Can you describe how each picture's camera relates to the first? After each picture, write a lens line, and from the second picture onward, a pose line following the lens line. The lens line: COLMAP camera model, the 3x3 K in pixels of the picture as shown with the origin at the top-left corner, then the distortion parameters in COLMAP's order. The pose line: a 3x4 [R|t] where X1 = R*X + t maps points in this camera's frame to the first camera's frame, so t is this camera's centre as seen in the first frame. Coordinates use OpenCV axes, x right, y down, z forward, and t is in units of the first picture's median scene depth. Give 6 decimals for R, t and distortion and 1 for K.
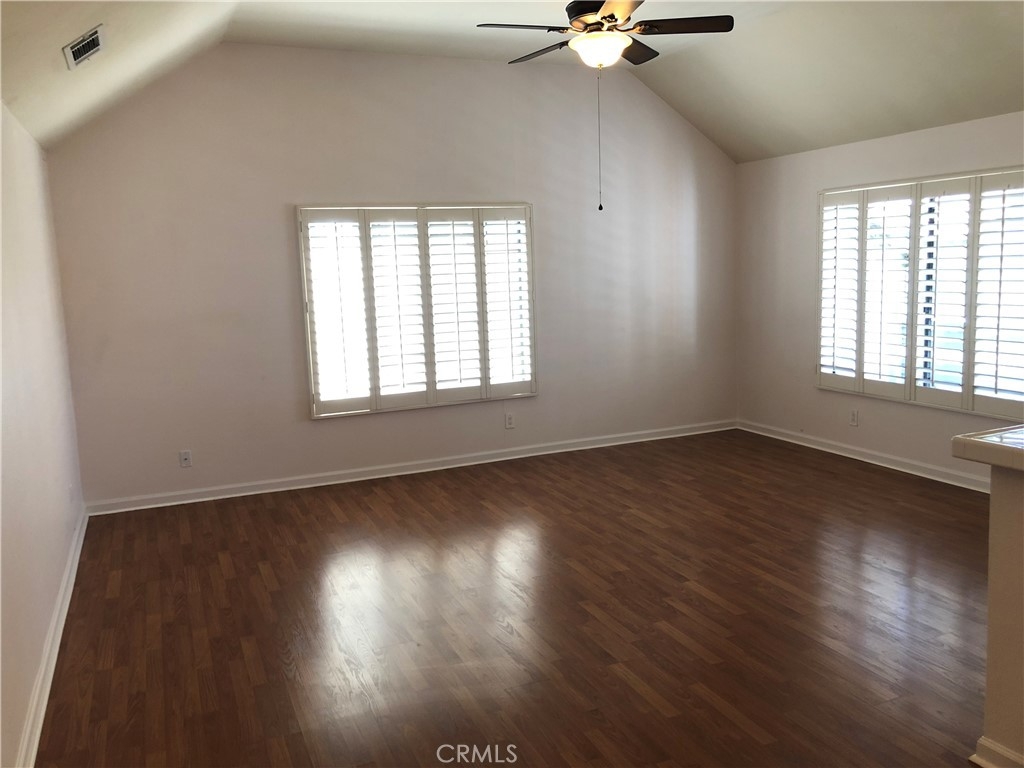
lens RADIAL K [[842.0, 0, 511.4], [0, 842.0, 384.8], [0, 0, 1]] dist [0.021886, -0.054579]
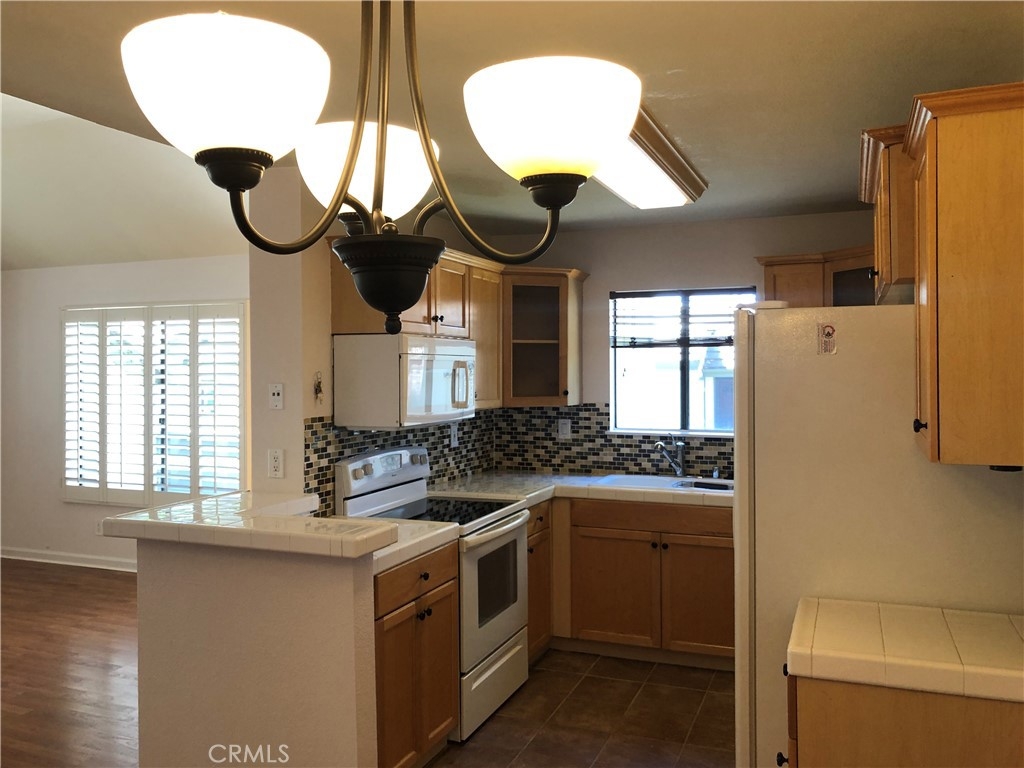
lens RADIAL K [[842.0, 0, 515.1], [0, 842.0, 378.1], [0, 0, 1]] dist [0.021886, -0.054579]
pose [[0.704445, 0.016066, 0.709577, 0.034918], [0.084556, 0.990724, -0.106376, 0.011497], [-0.704704, 0.134935, 0.696552, -0.094785]]
